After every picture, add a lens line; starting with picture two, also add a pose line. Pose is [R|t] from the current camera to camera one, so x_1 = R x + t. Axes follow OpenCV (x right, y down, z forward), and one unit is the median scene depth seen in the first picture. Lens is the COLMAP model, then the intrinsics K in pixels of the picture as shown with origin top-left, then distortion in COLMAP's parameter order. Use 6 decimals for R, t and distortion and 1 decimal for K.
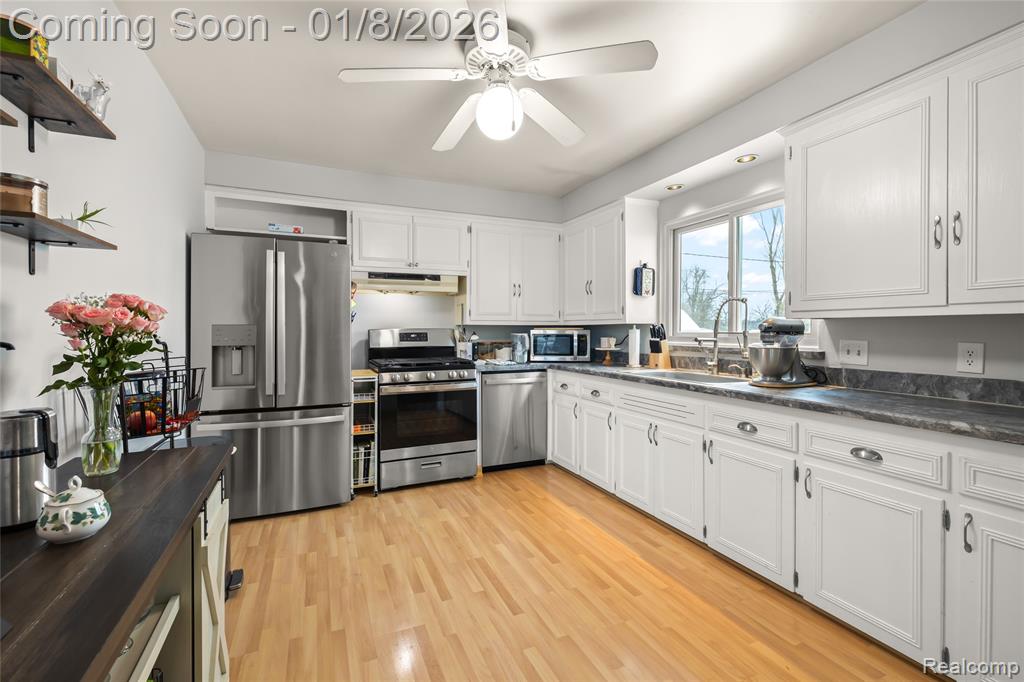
lens RADIAL K [[442.3, 0, 508.8], [0, 442.3, 327.9], [0, 0, 1]] dist [0.012113, -0.000074]
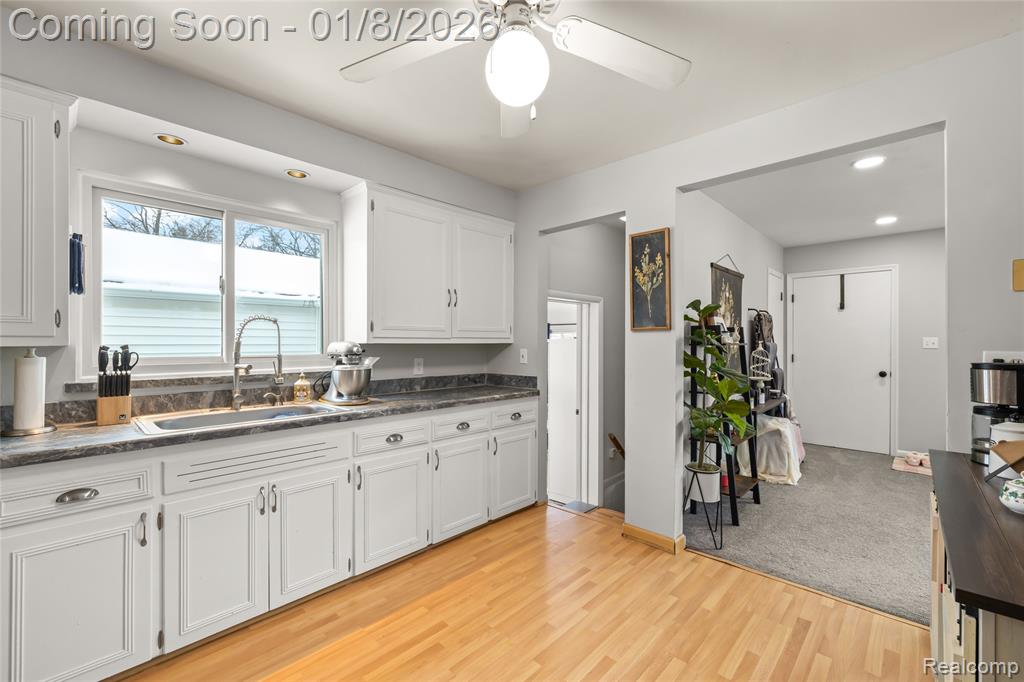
lens RADIAL K [[427.6, 0, 512.0], [0, 427.6, 341.0], [0, 0, 1]] dist [-0.014711, 0.000066]
pose [[-0.383447, 0.007172, 0.923535, -0.432553], [-0.000016, 0.999970, -0.007772, -0.013458], [-0.923563, -0.002995, -0.383435, 0.825788]]
